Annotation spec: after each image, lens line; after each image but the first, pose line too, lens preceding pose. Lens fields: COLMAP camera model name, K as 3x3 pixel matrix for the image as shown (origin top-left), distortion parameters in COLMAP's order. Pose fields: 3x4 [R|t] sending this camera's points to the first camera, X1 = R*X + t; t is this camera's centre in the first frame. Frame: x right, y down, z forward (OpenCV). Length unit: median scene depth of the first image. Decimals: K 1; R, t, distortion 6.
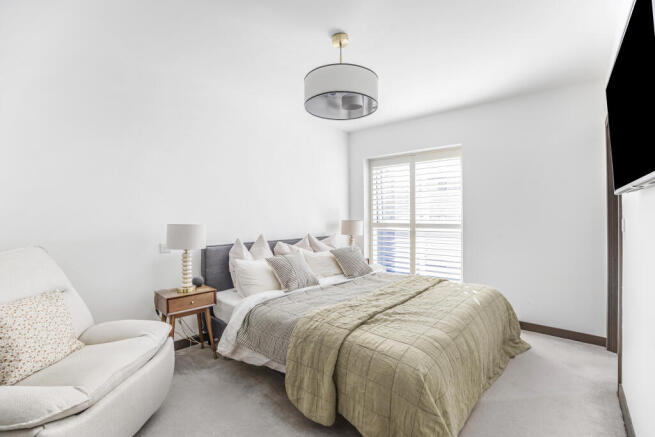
lens RADIAL K [[285.9, 0, 336.5], [0, 285.9, 219.1], [0, 0, 1]] dist [-0.054684, 0.037876]
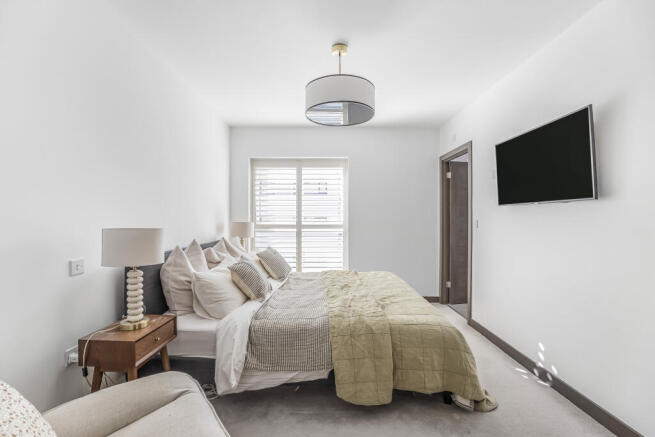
lens RADIAL K [[294.1, 0, 314.9], [0, 294.1, 222.0], [0, 0, 1]] dist [-0.004579, 0.000212]
pose [[0.772342, -0.004948, 0.635188, -0.410988], [0.002030, 0.999984, 0.005322, 0.000018], [-0.635204, -0.002821, 0.772340, 0.113035]]
